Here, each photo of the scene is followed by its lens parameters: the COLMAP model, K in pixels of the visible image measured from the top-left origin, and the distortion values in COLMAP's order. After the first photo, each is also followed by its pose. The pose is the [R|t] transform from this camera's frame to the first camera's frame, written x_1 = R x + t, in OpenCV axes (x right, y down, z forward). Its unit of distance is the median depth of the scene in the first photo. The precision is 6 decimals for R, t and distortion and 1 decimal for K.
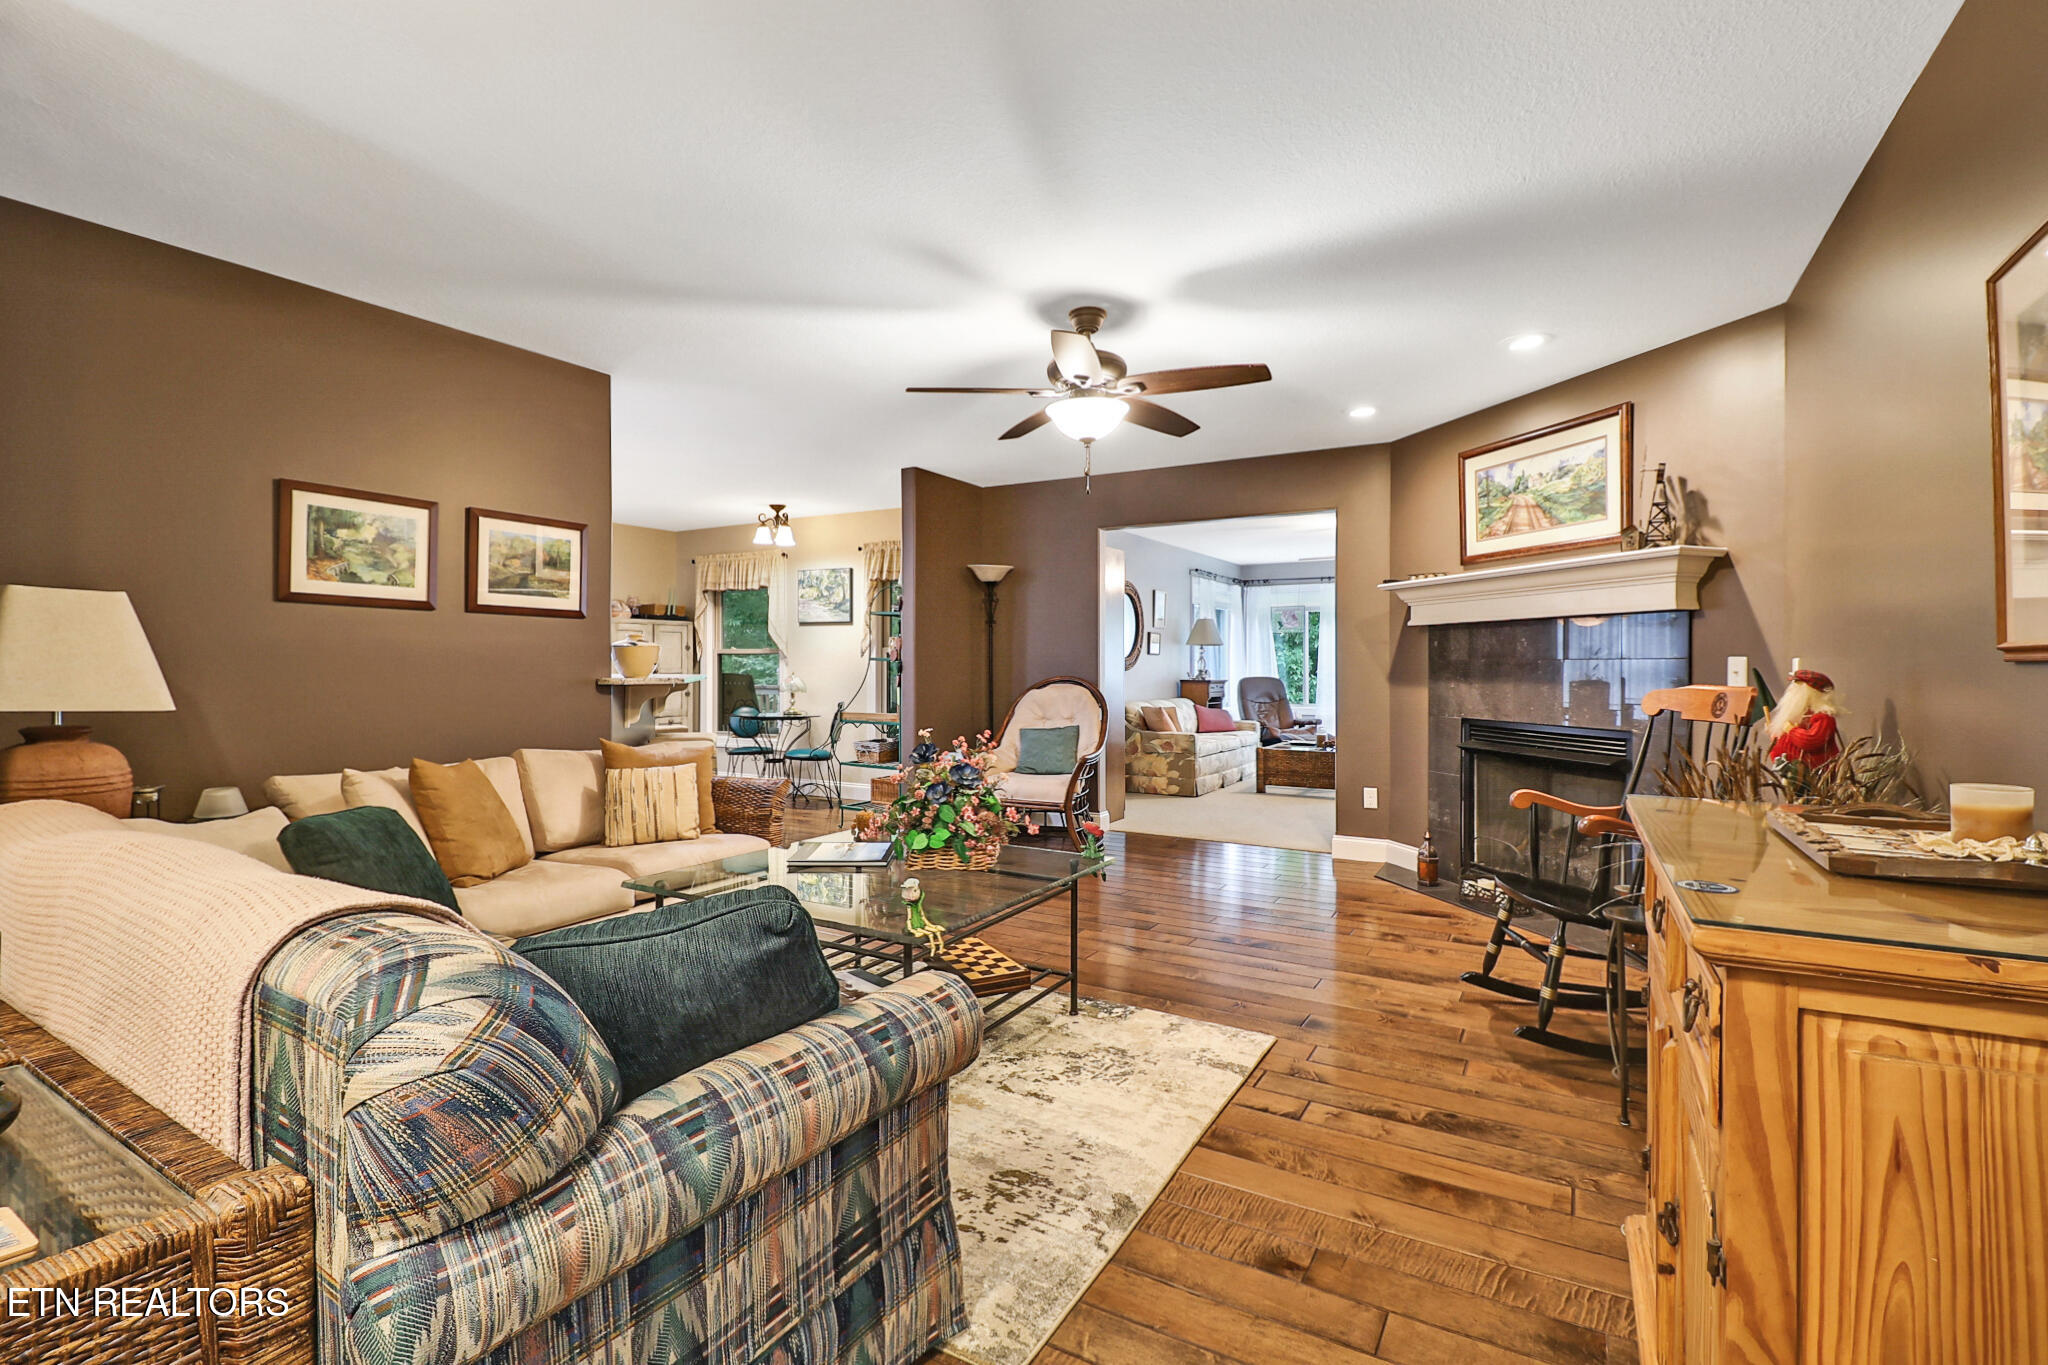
lens RADIAL K [[943.3, 0, 1009.3], [0, 943.3, 655.2], [0, 0, 1]] dist [0.016094, -0.022592]
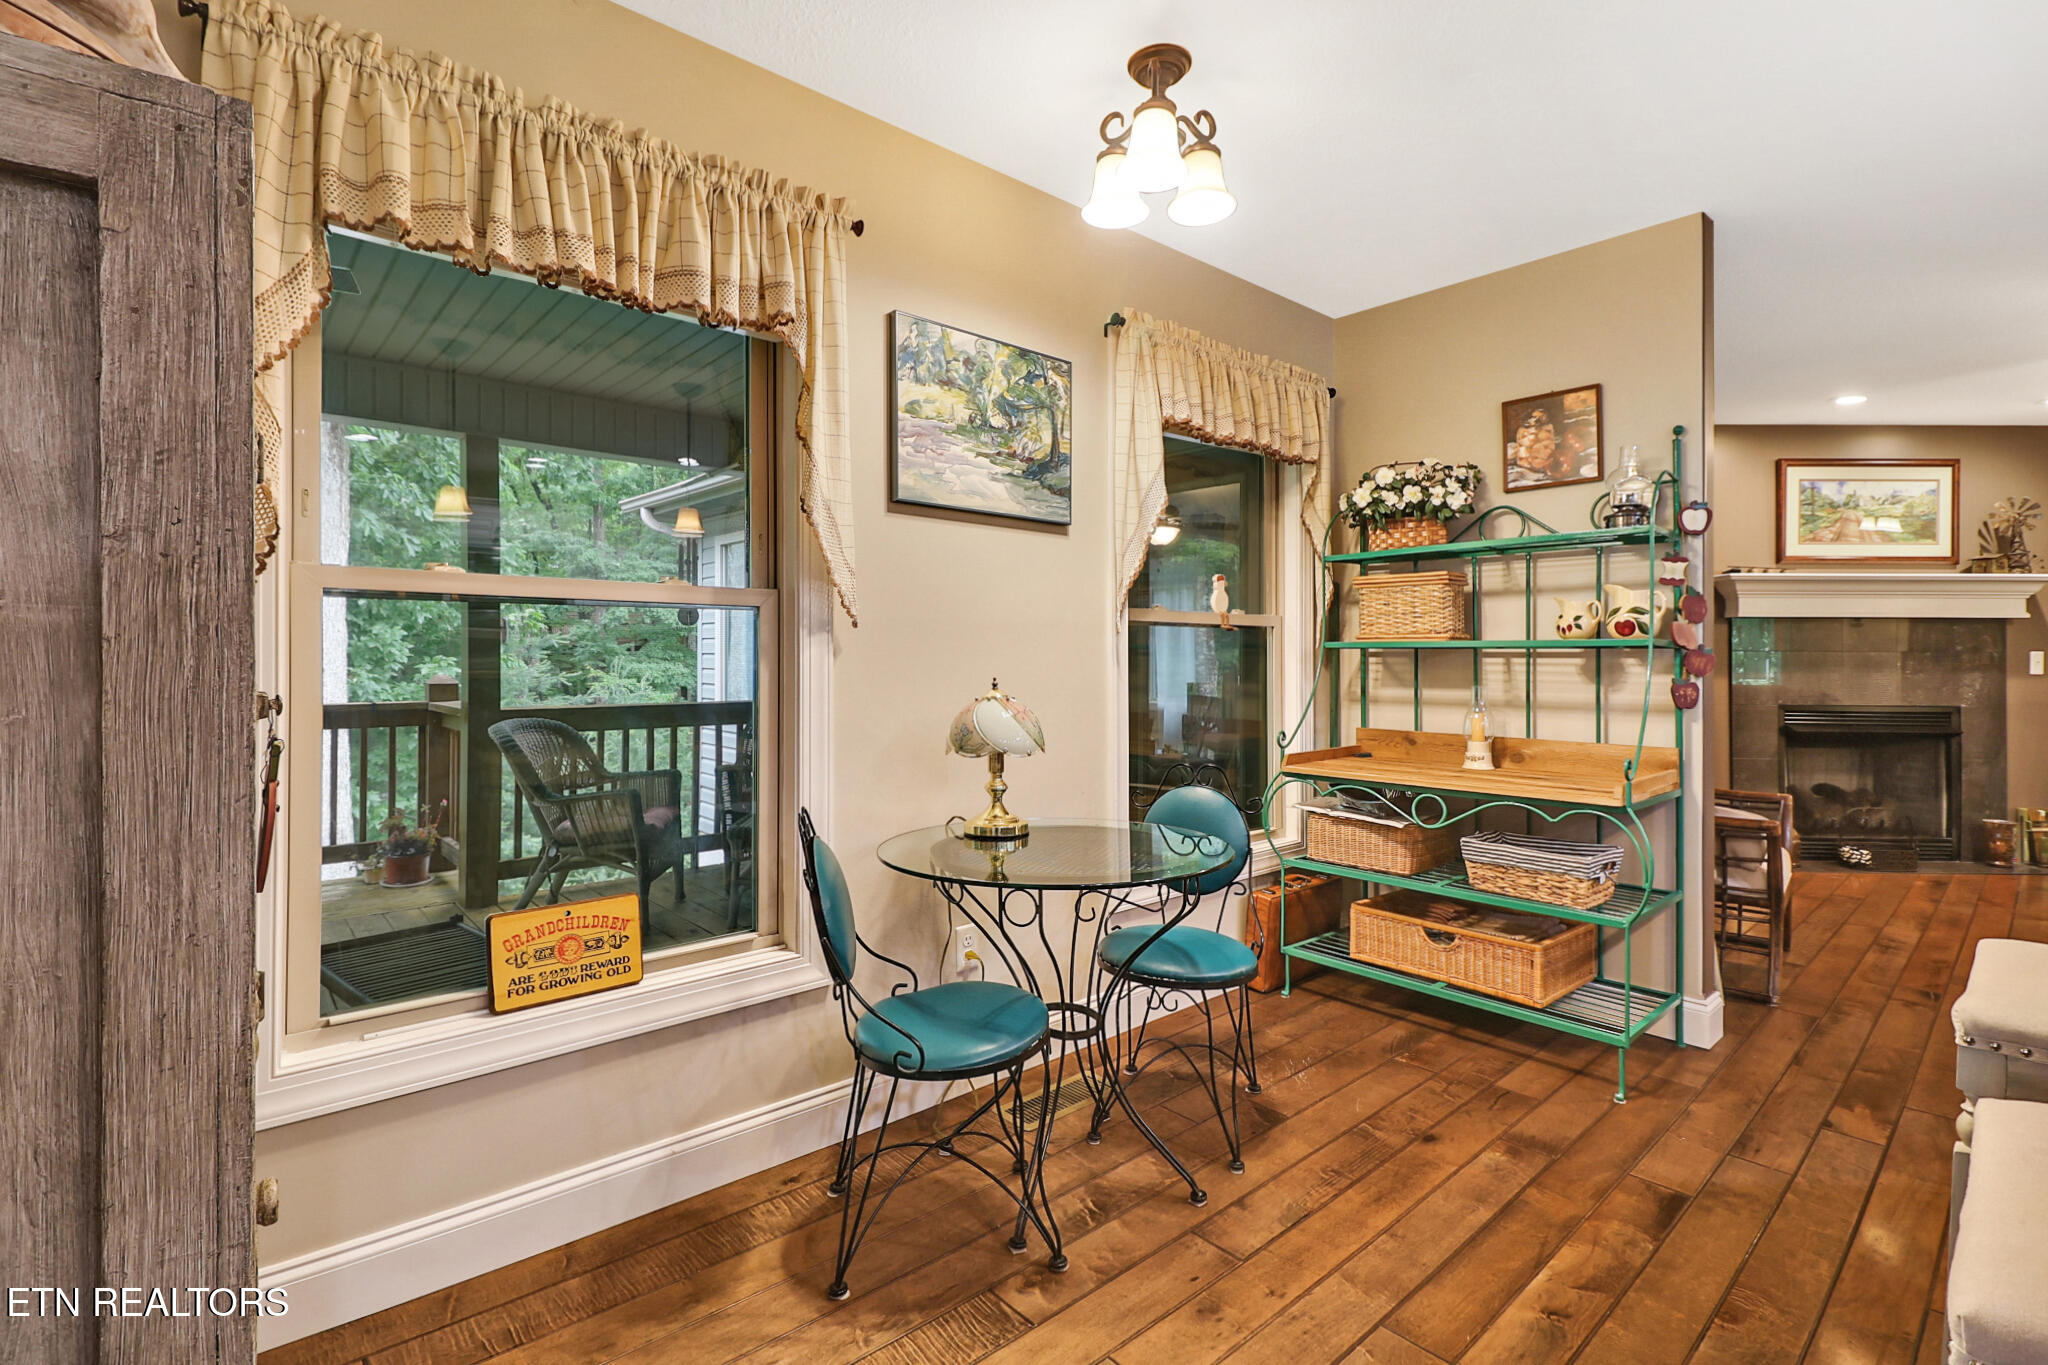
lens RADIAL K [[949.3, 0, 1018.1], [0, 949.3, 648.7], [0, 0, 1]] dist [-0.000120, -0.012189]
pose [[0.299975, 0.005673, 0.953930, -0.873739], [-0.012211, 0.999923, -0.002107, 0.016353], [-0.953869, -0.011017, 0.300021, 1.622556]]
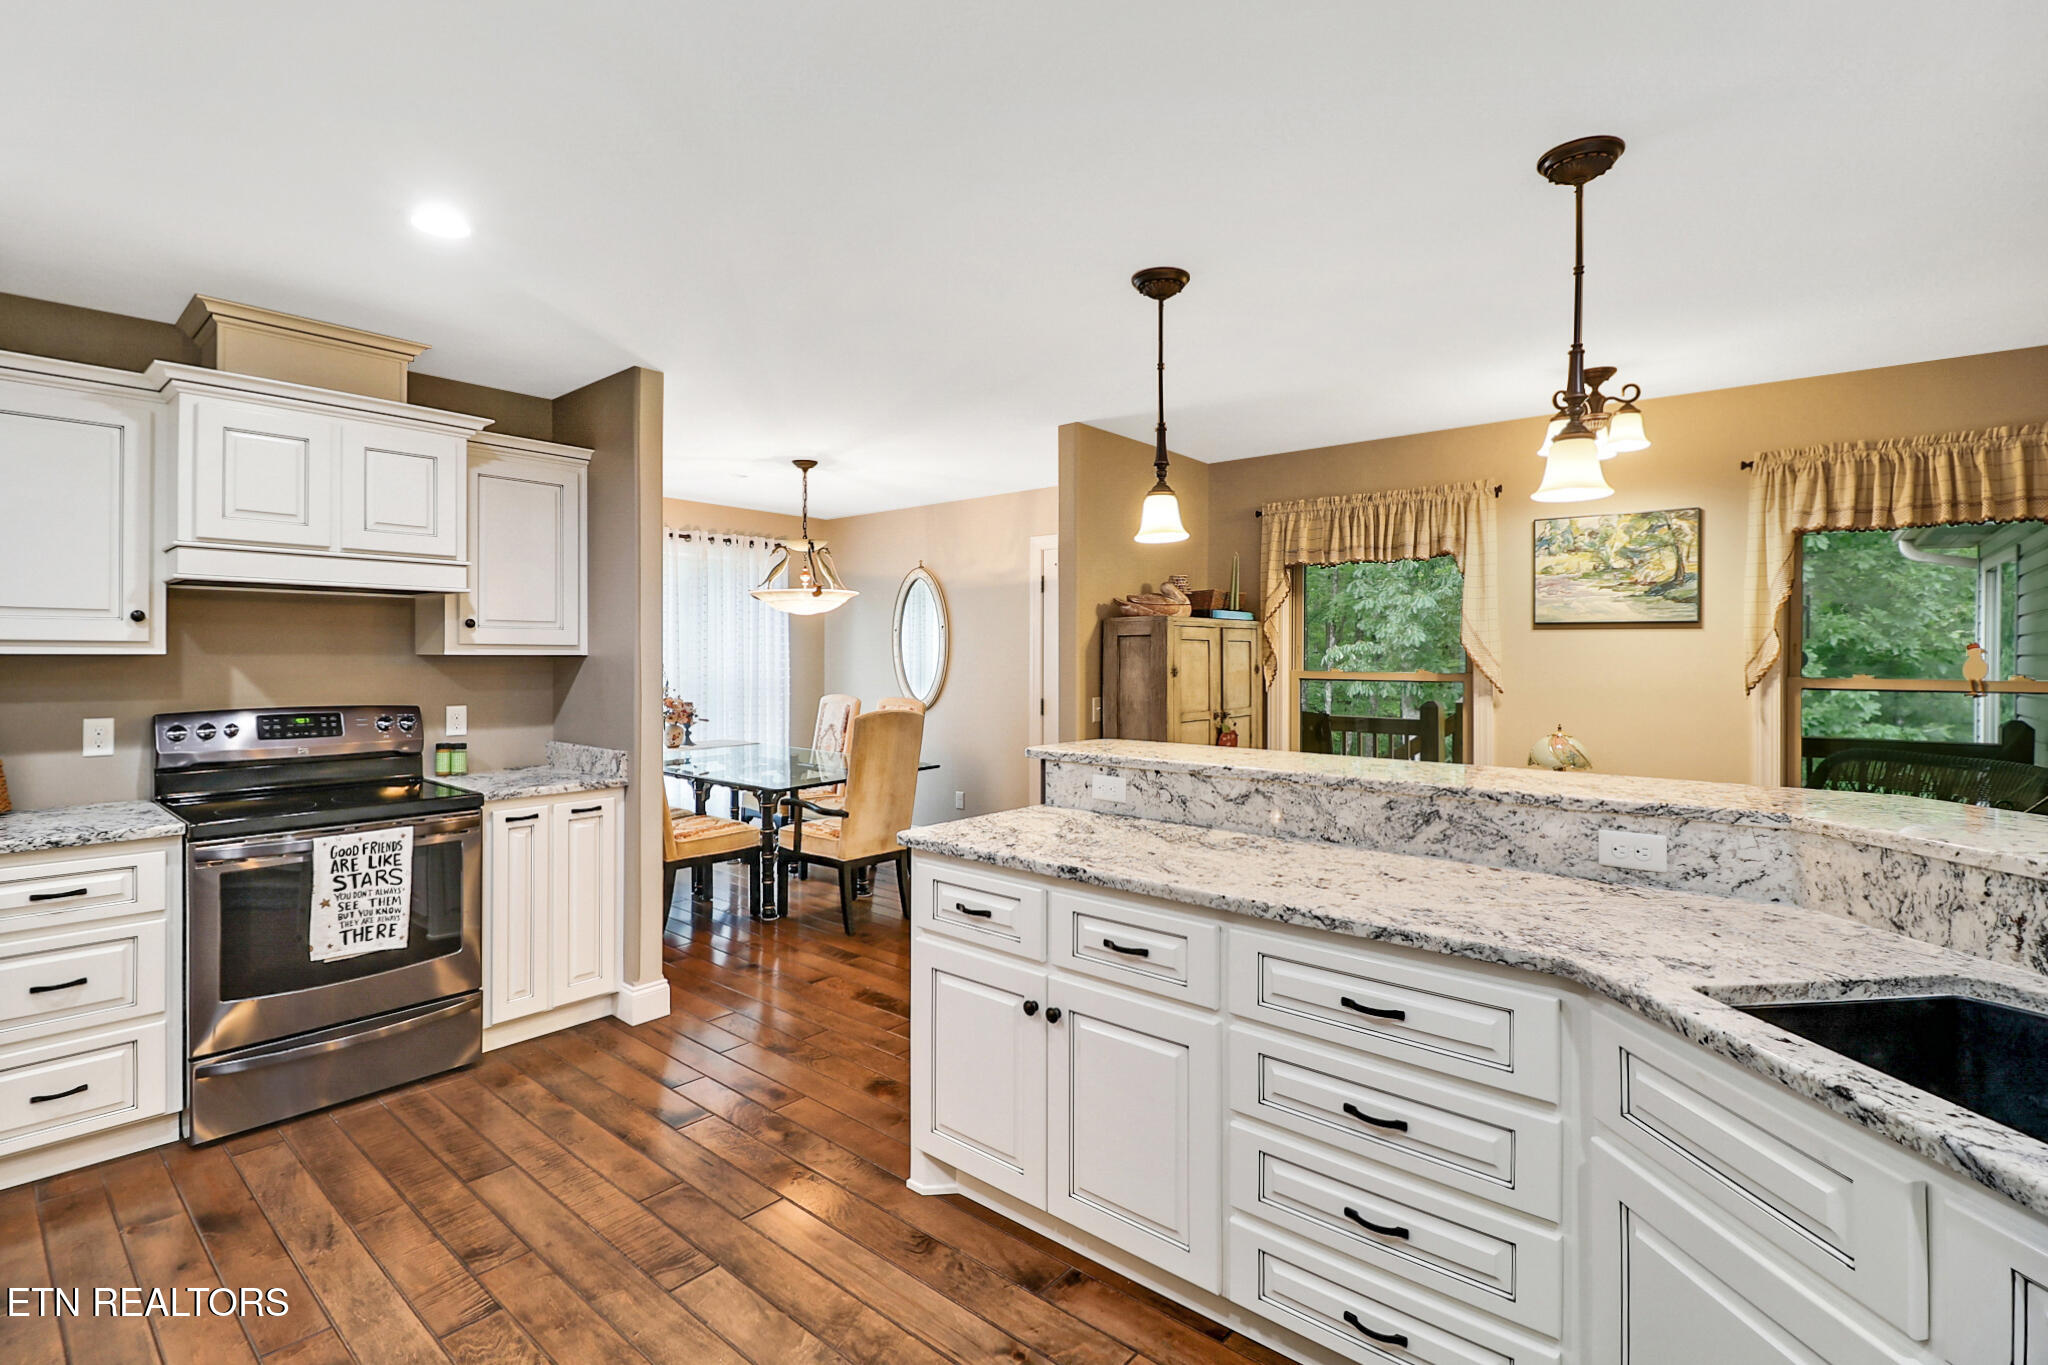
lens RADIAL K [[943.3, 0, 1009.3], [0, 943.3, 655.2], [0, 0, 1]] dist [0.016094, -0.022592]
pose [[0.986117, 0.001177, -0.166049, -0.764215], [0.000372, 0.999957, 0.009297, -0.040758], [0.166052, -0.009230, 0.986074, 0.838504]]
